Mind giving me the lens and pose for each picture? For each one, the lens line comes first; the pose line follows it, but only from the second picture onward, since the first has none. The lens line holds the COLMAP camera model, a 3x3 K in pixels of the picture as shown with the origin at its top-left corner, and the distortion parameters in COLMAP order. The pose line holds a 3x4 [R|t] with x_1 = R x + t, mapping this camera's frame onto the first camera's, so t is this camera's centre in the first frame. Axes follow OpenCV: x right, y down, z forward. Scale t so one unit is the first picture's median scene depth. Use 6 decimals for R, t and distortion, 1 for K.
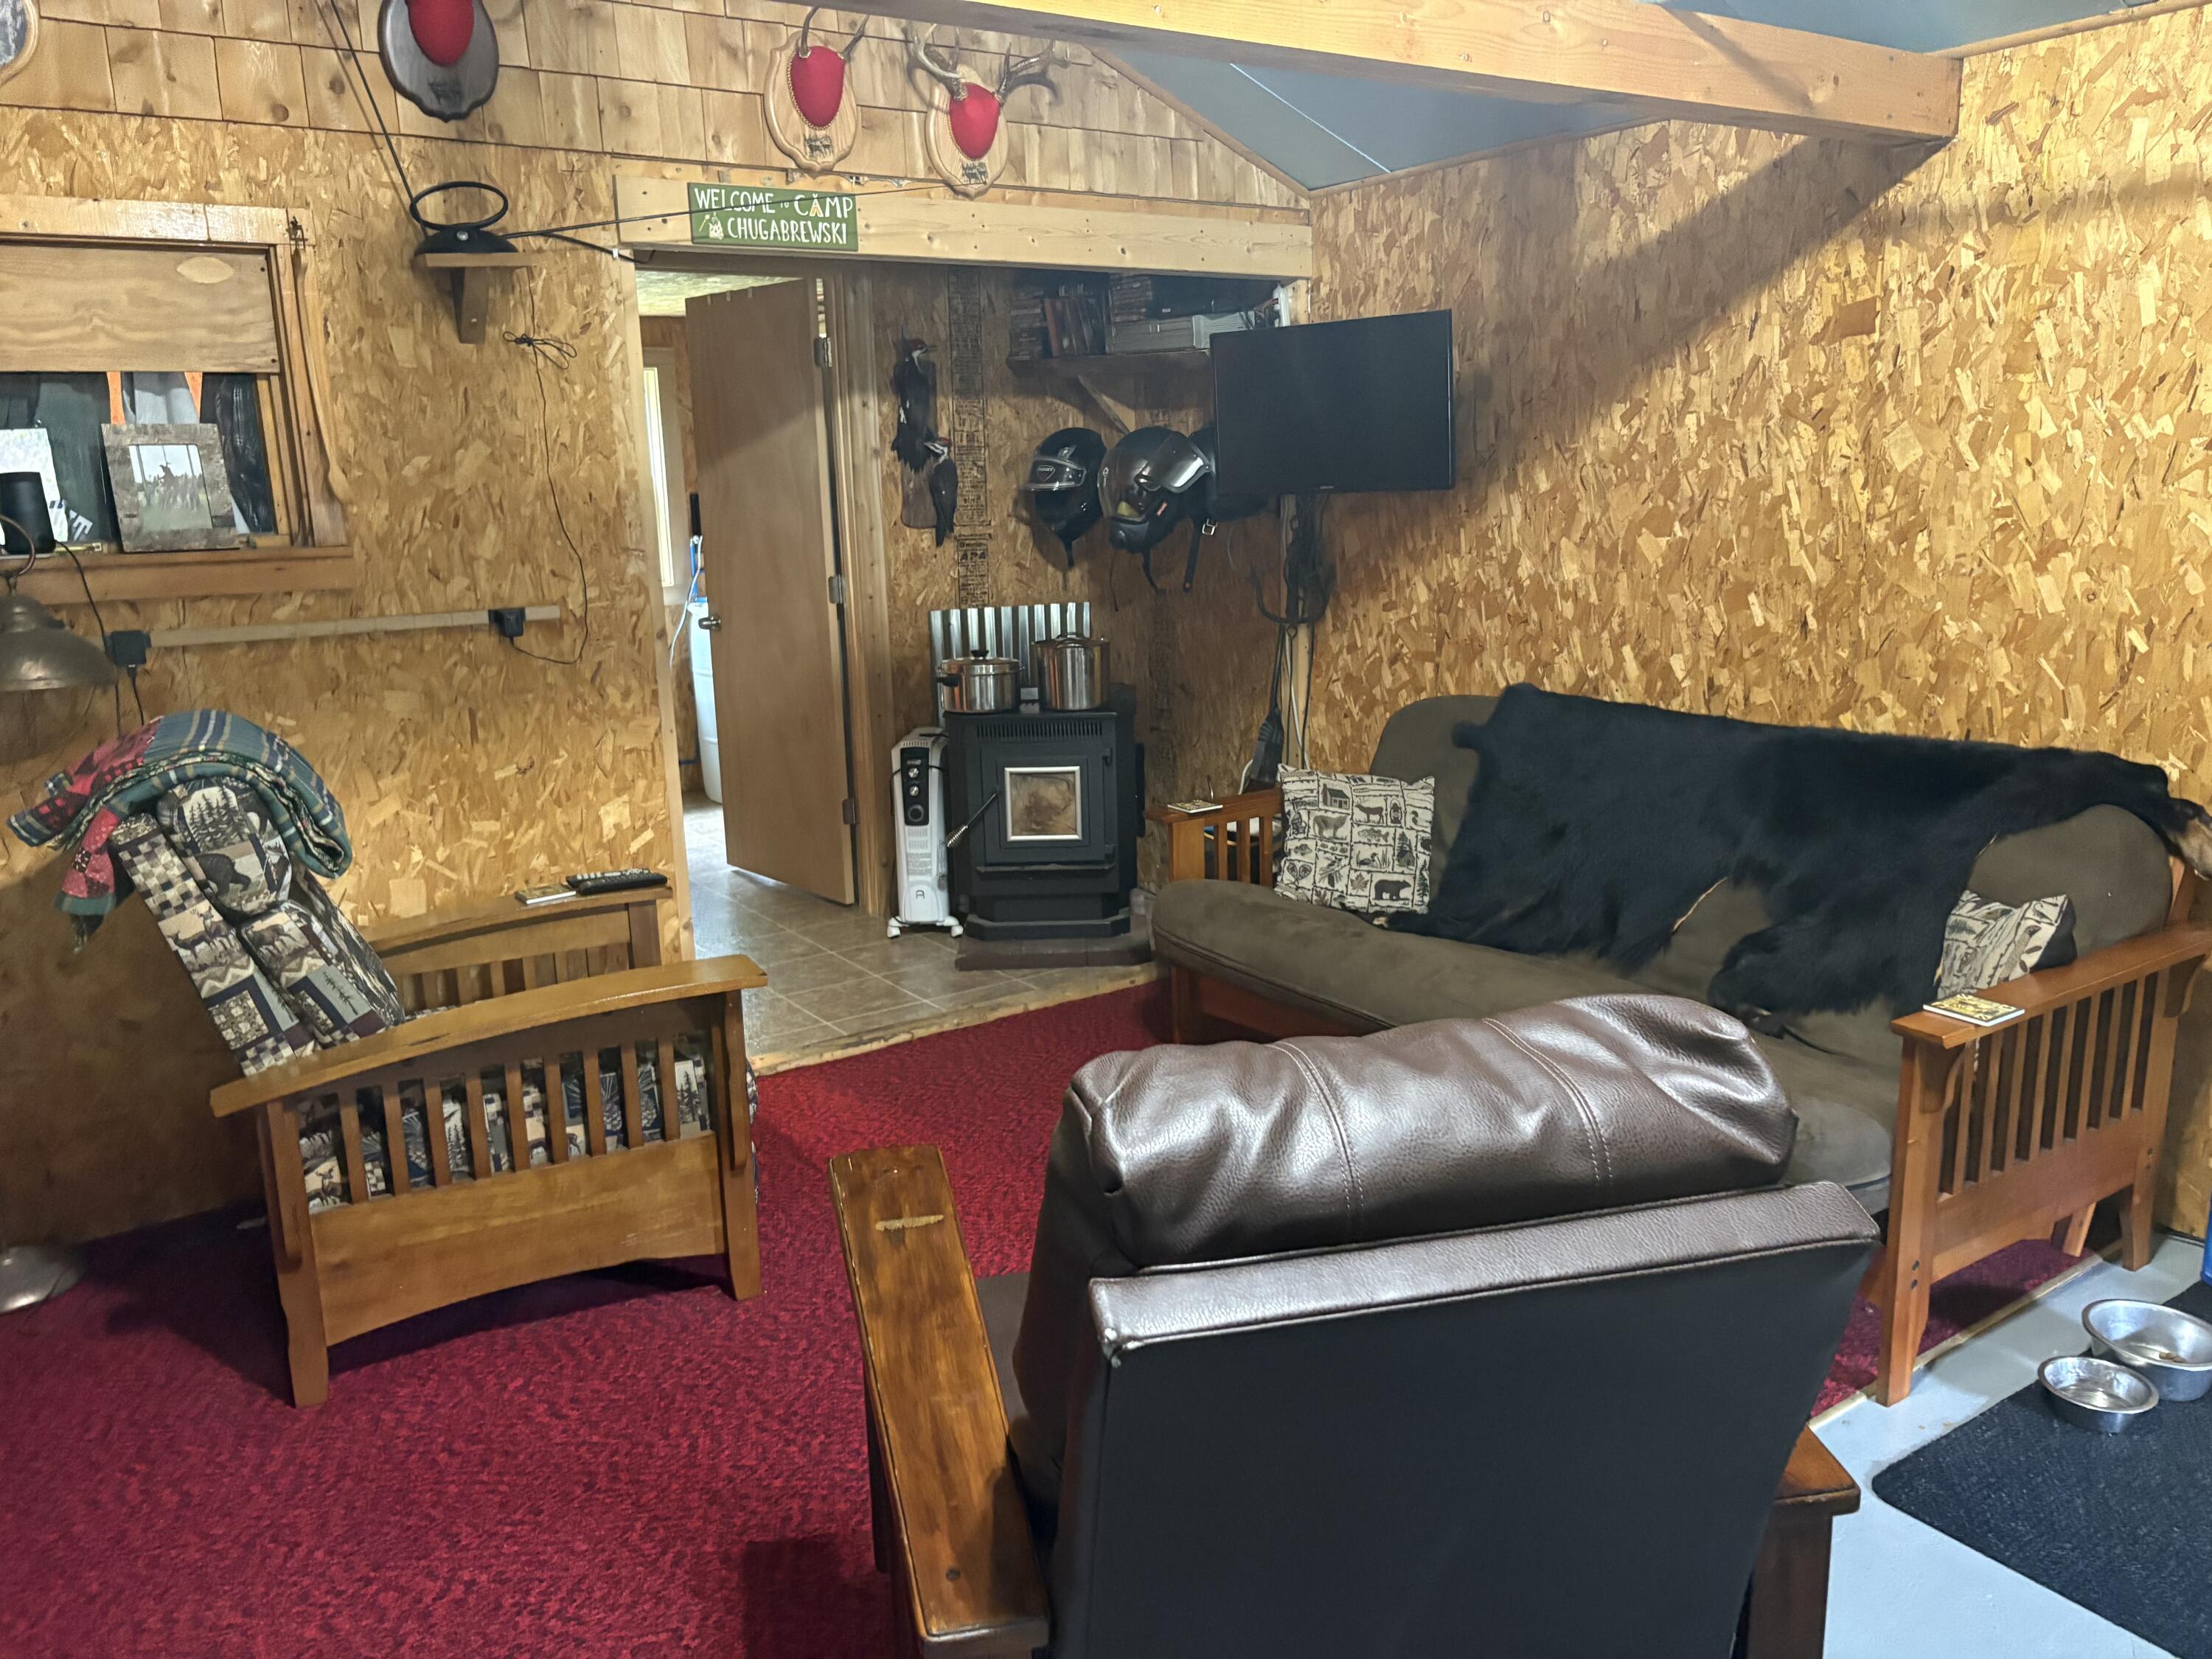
lens RADIAL K [[1664.5, 0, 1115.7], [0, 1664.5, 829.6], [0, 0, 1]] dist [0.031121, -0.036209]
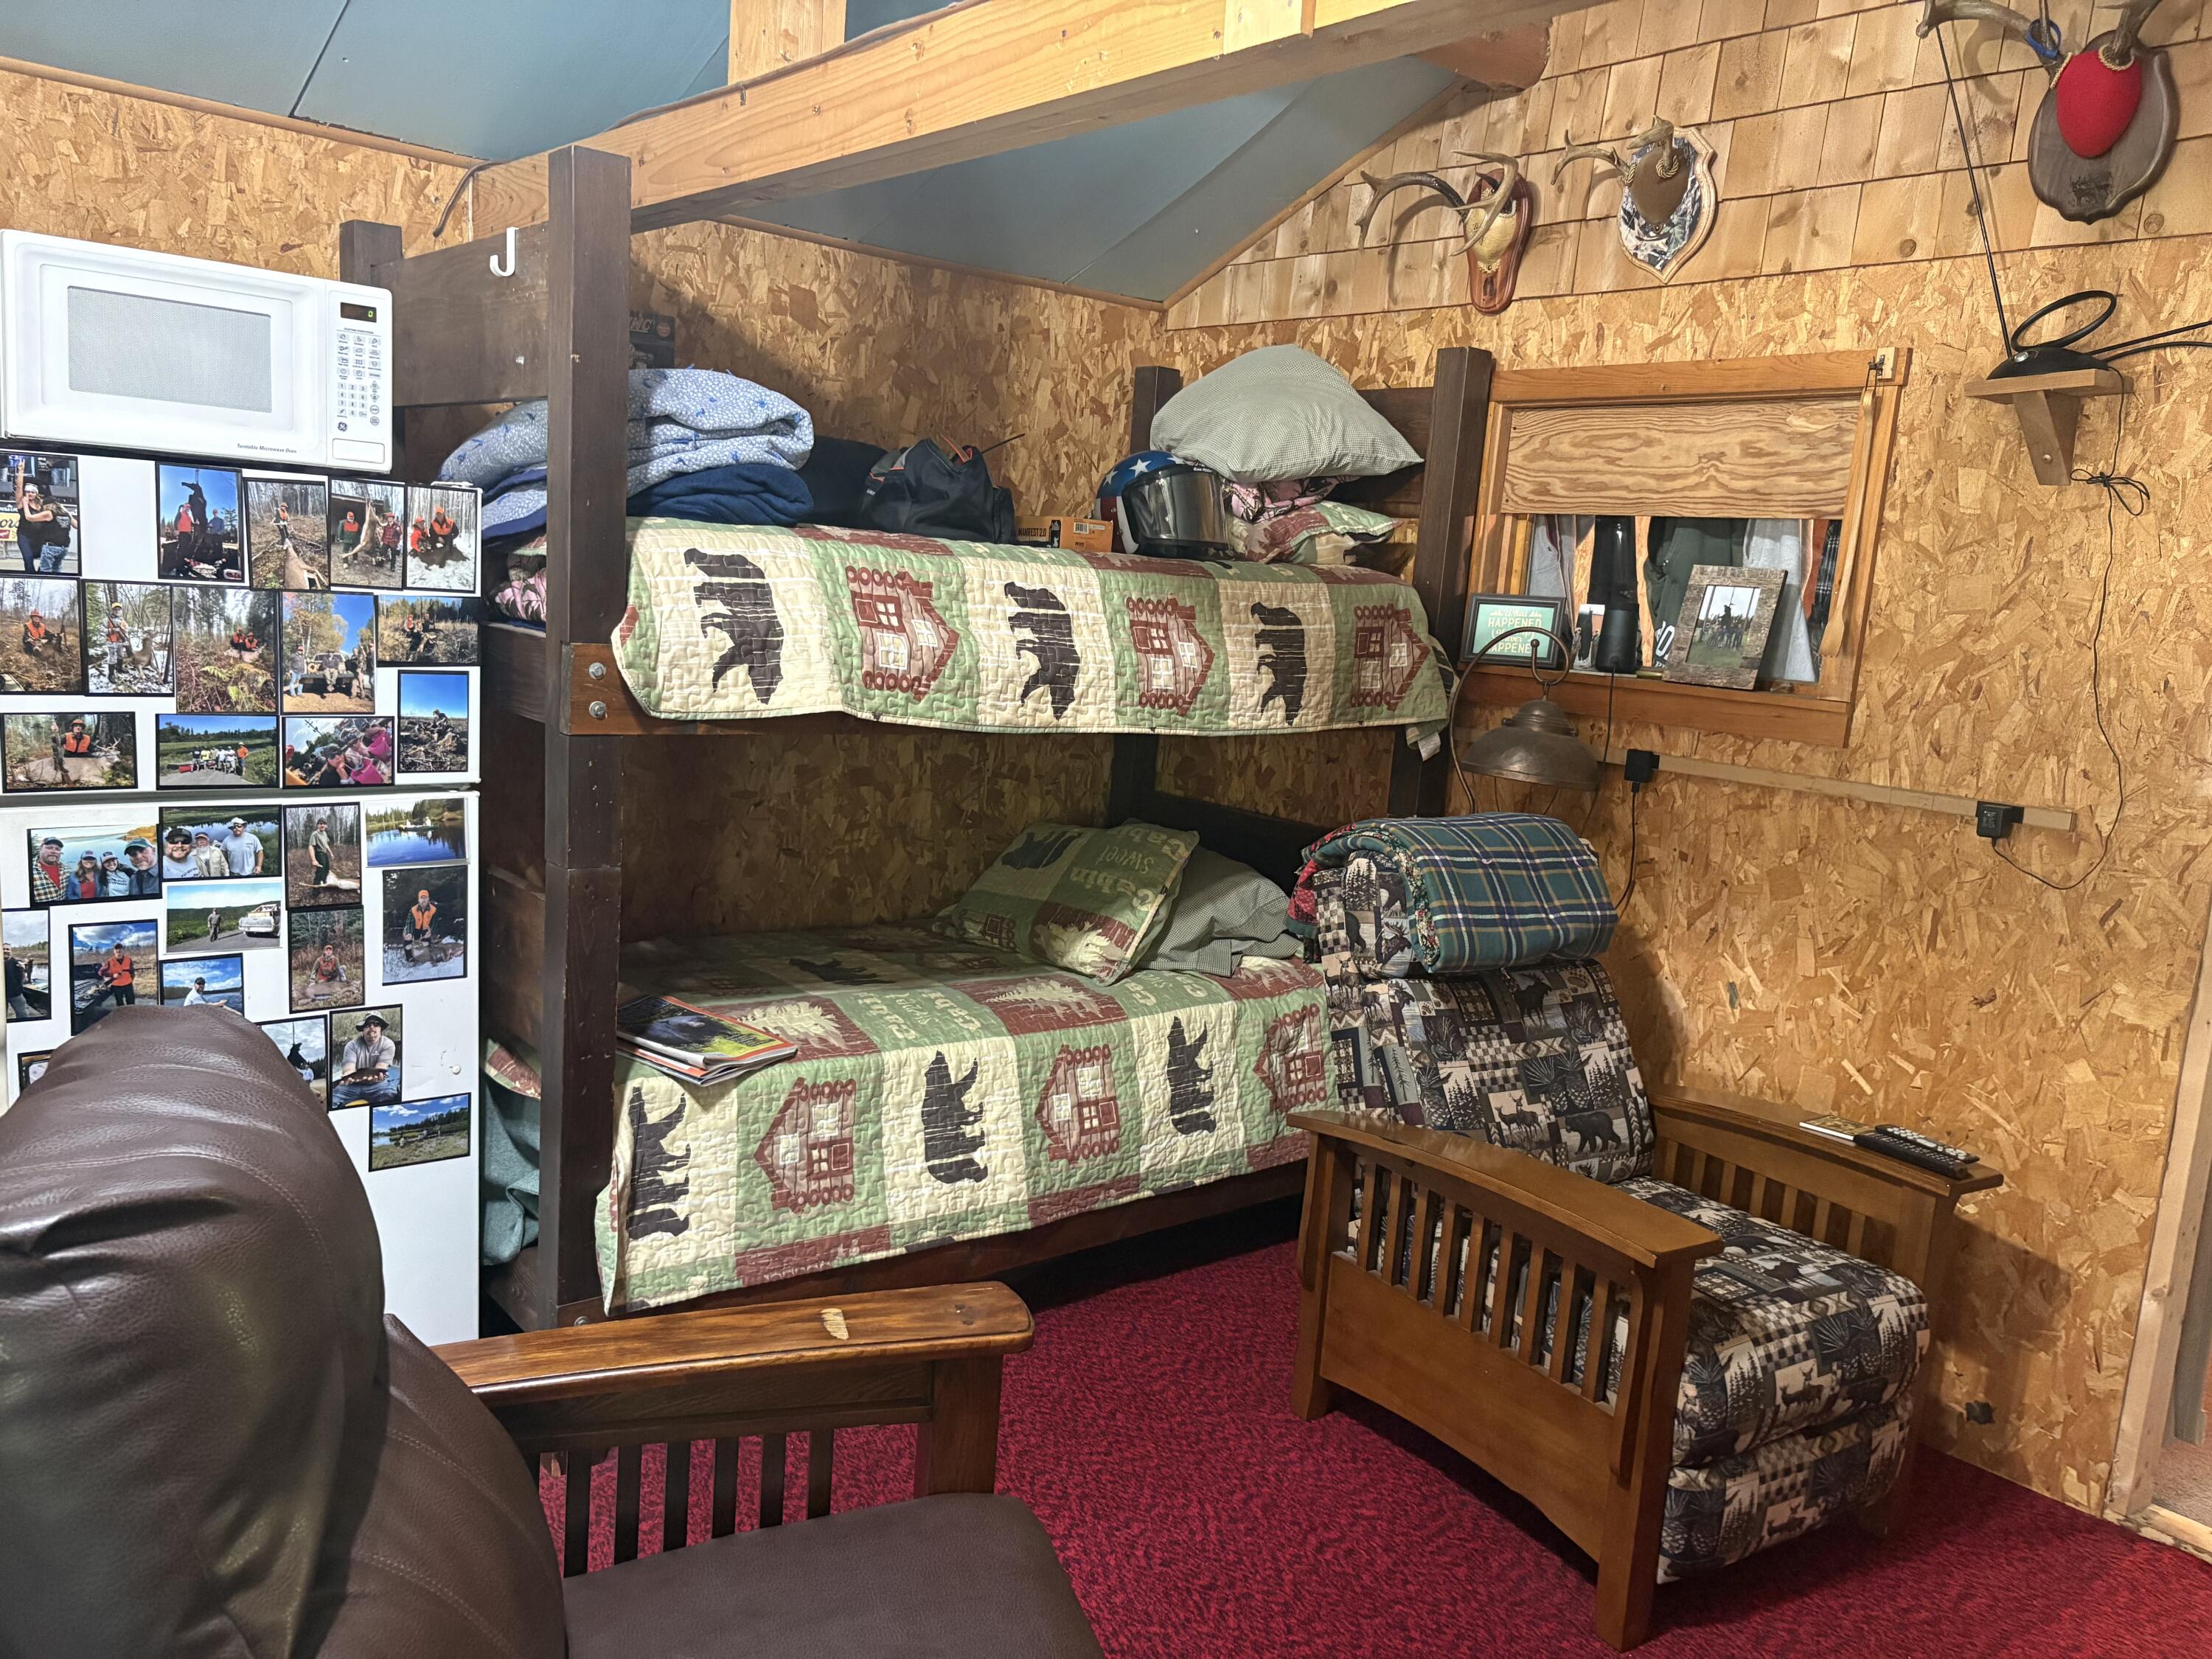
lens RADIAL K [[1664.5, 0, 1105.4], [0, 1664.5, 842.0], [0, 0, 1]] dist [0.031121, -0.036209]
pose [[0.082895, 0.184682, -0.979296, 0.435180], [-0.288215, 0.945127, 0.153841, -0.123611], [0.953971, 0.269495, 0.131575, 0.520494]]
